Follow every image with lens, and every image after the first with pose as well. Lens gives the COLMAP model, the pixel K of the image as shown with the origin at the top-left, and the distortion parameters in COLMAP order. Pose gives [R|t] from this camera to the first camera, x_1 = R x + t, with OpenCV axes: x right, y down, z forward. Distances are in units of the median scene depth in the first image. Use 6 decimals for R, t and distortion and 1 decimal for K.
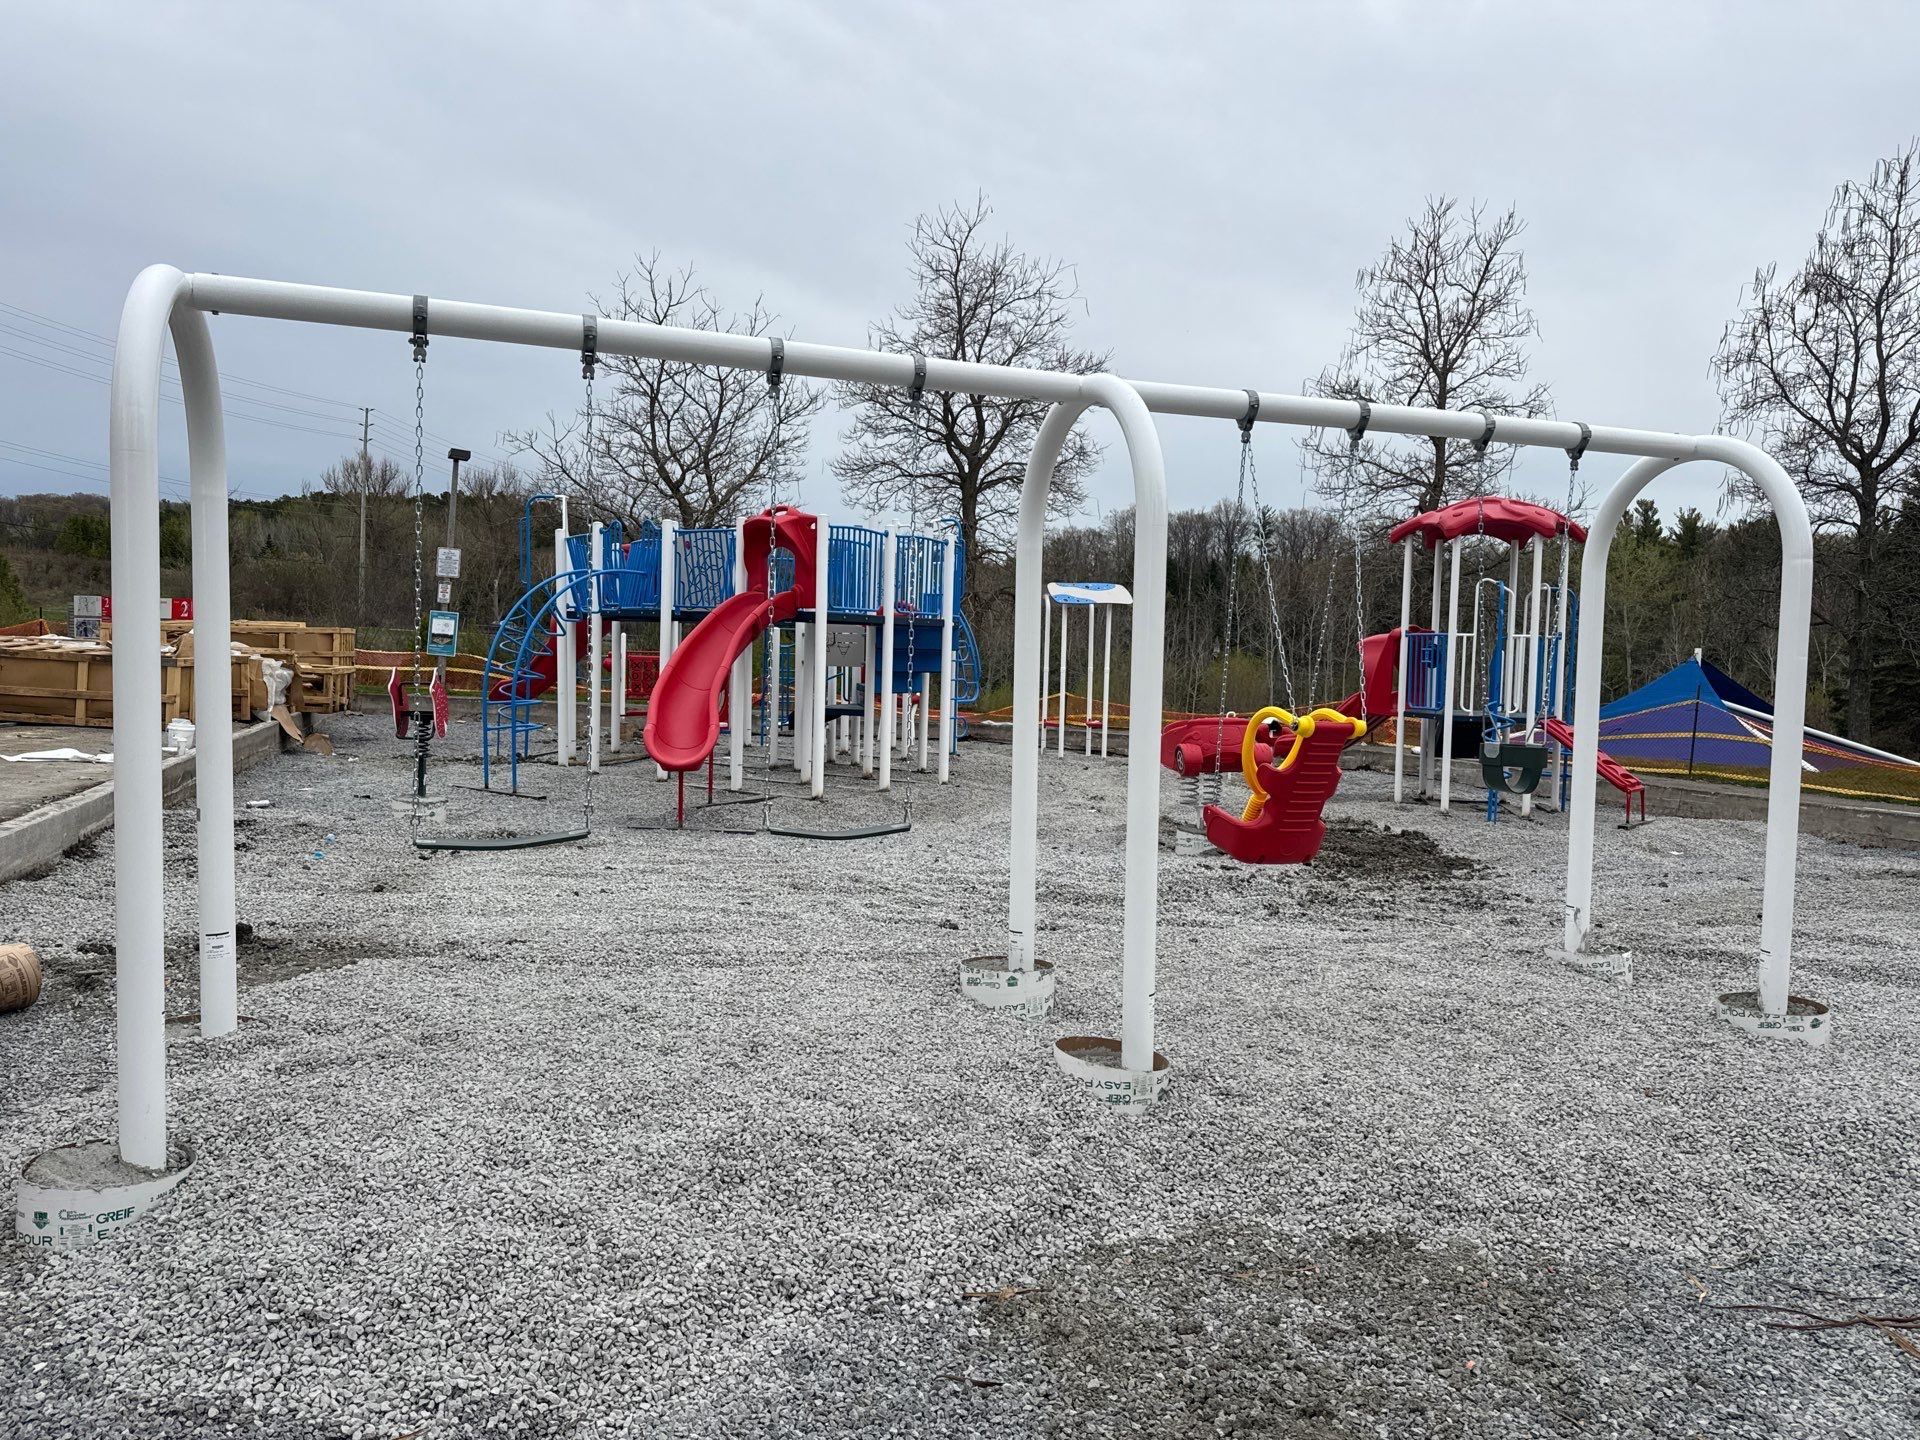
lens RADIAL K [[1361.2, 0, 946.5], [0, 1361.2, 734.2], [0, 0, 1]] dist [0.067803, -0.085696]
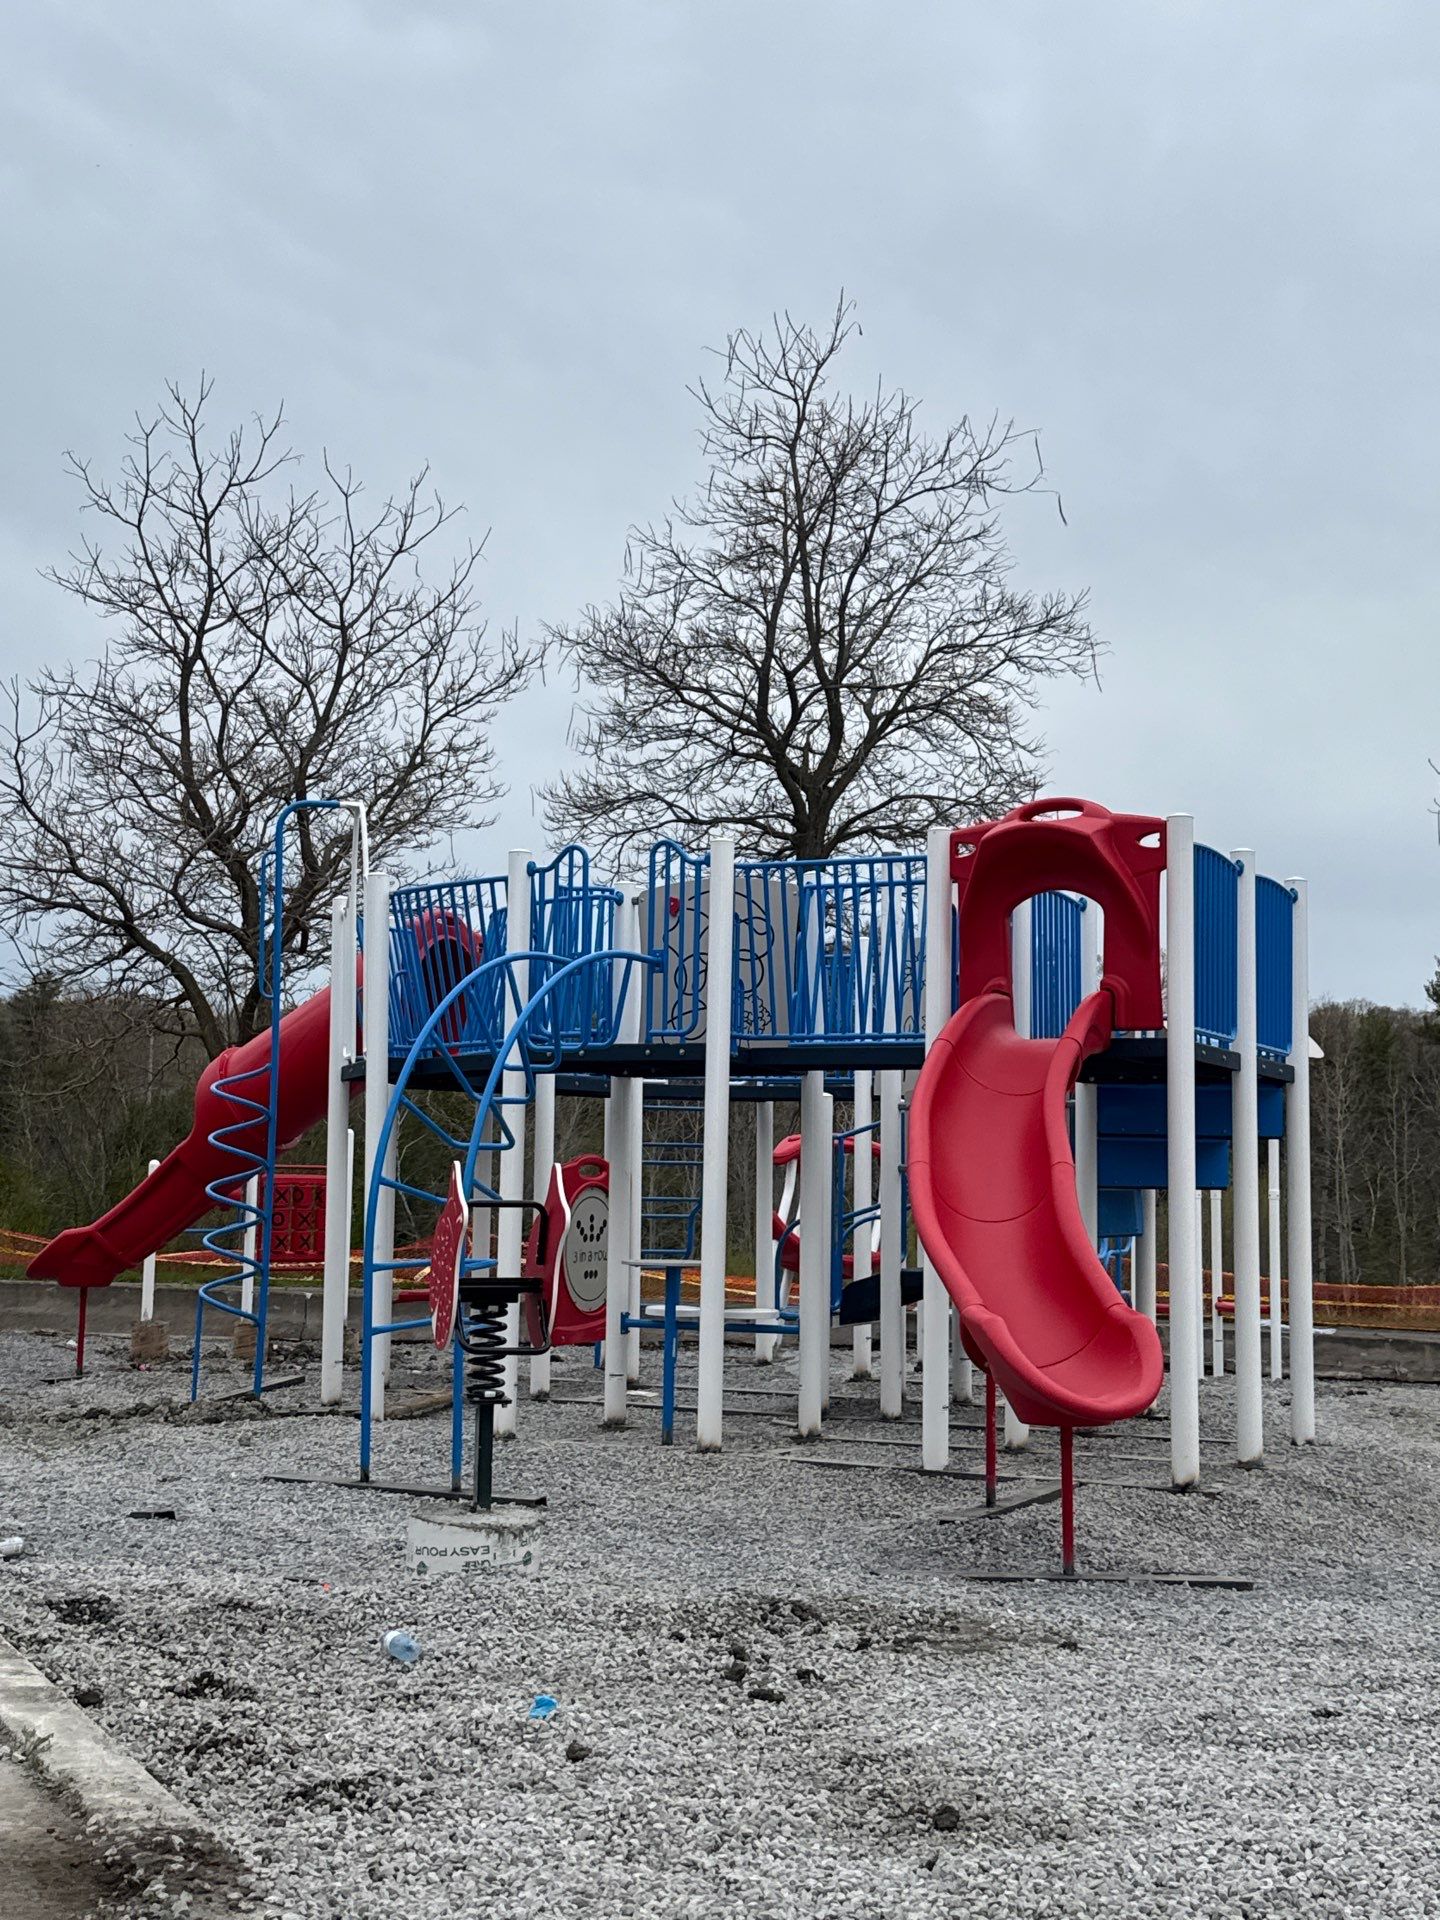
lens RADIAL K [[2406.7, 0, 730.8], [0, 2406.7, 964.4], [0, 0, 1]] dist [0.125993, 0.000000]
pose [[0.985071, 0.001077, 0.172146, -0.194015], [0.025647, 0.987902, -0.152944, 0.000817], [-0.170228, 0.155076, 0.973126, 0.150259]]
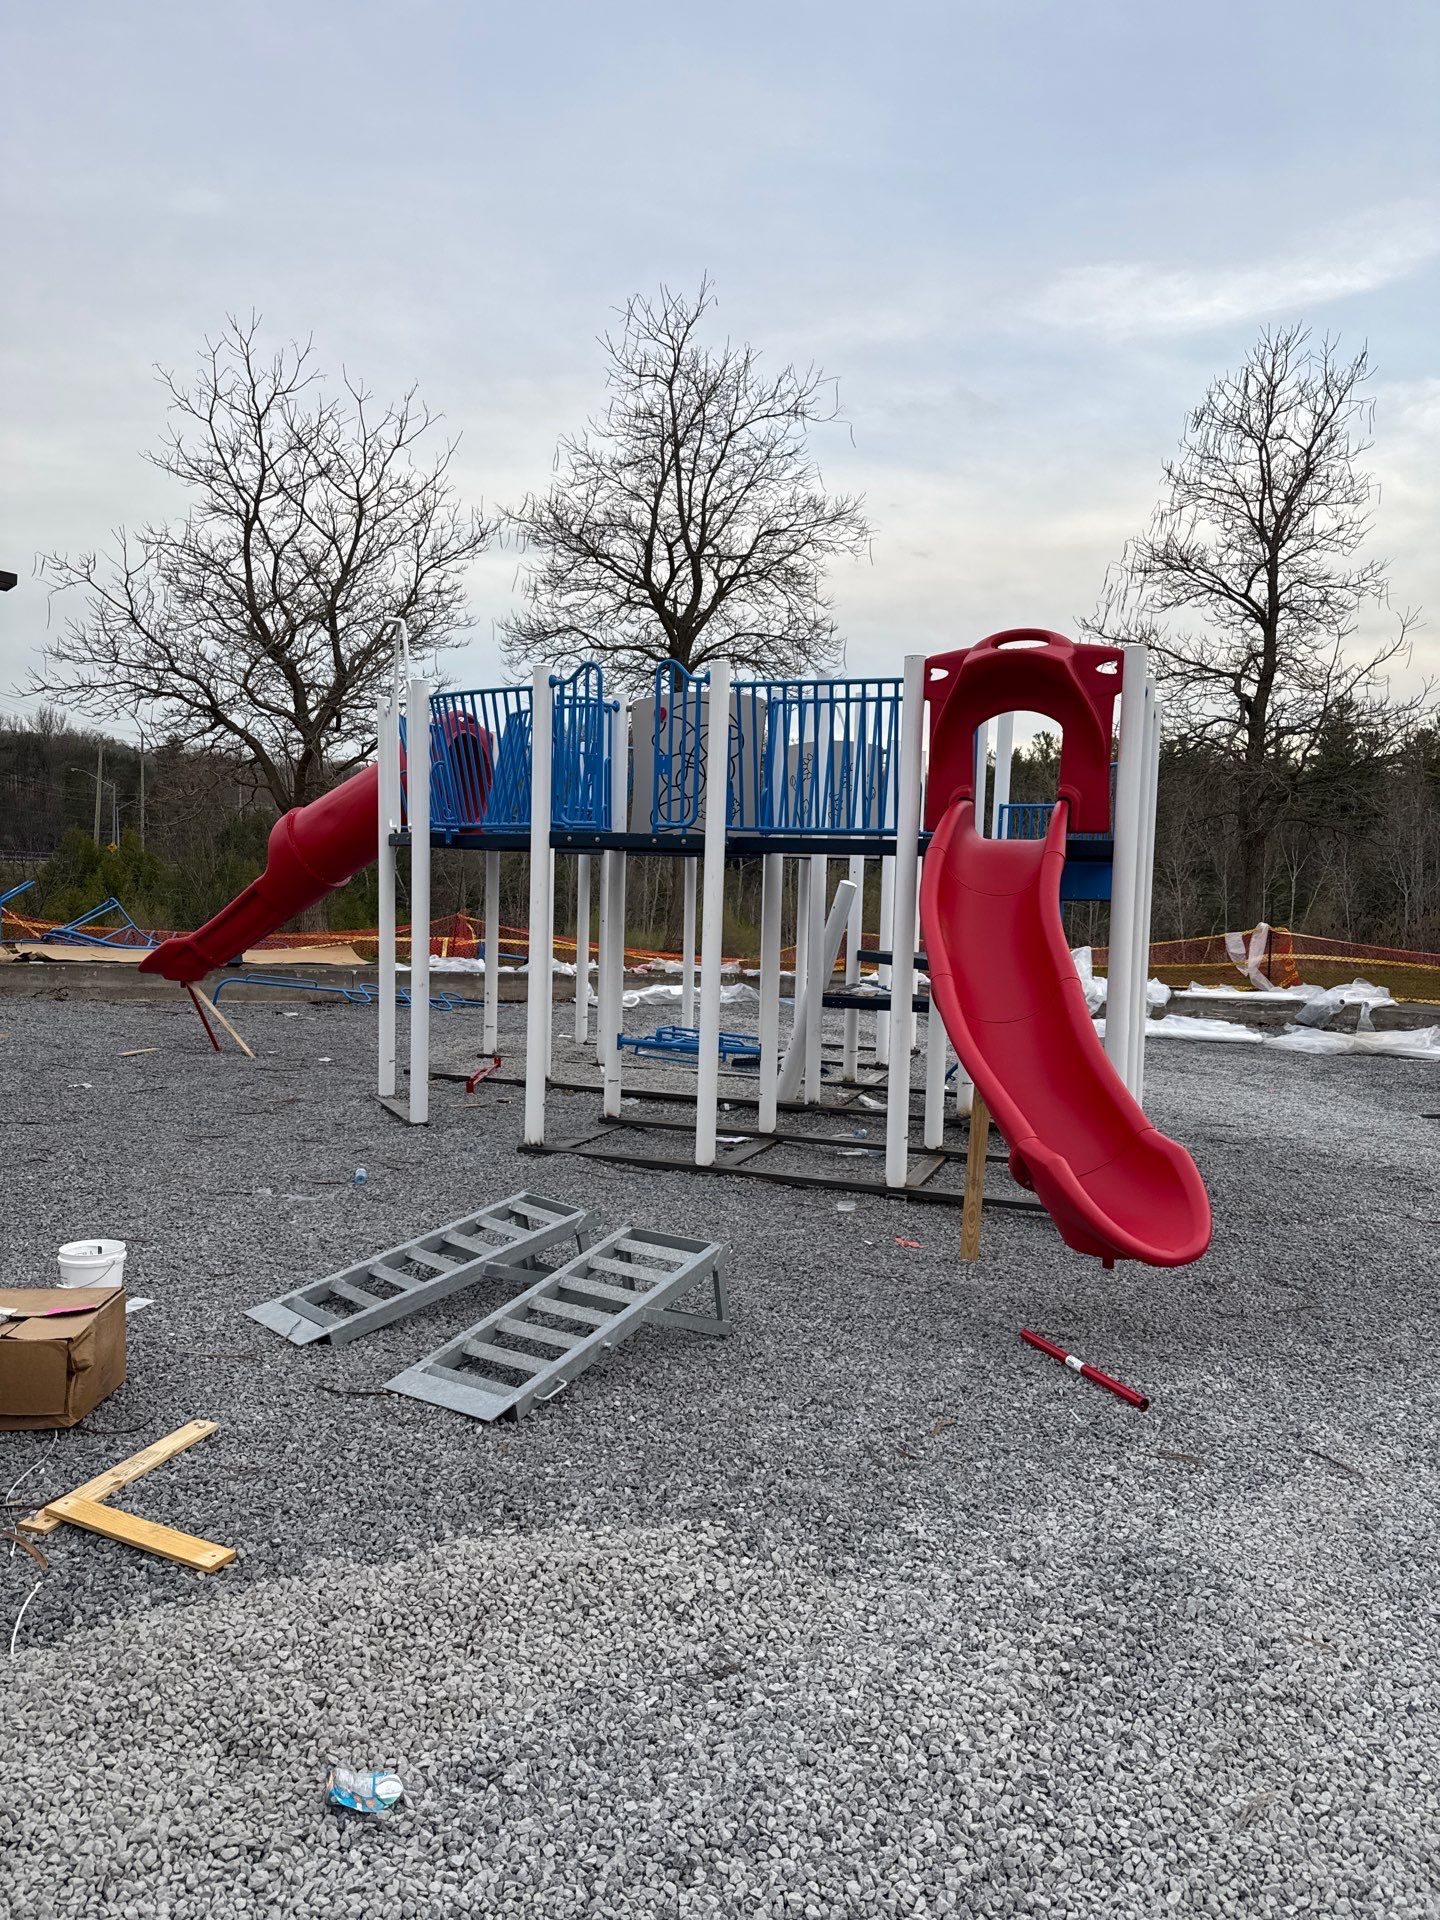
lens RADIAL K [[1361.2, 0, 716.6], [0, 1361.2, 973.2], [0, 0, 1]] dist [0.067803, -0.085696]
pose [[0.963136, -0.027161, 0.267641, -0.201093], [0.022424, 0.999533, 0.020741, -0.025815], [-0.268079, -0.013975, 0.963296, 0.282465]]
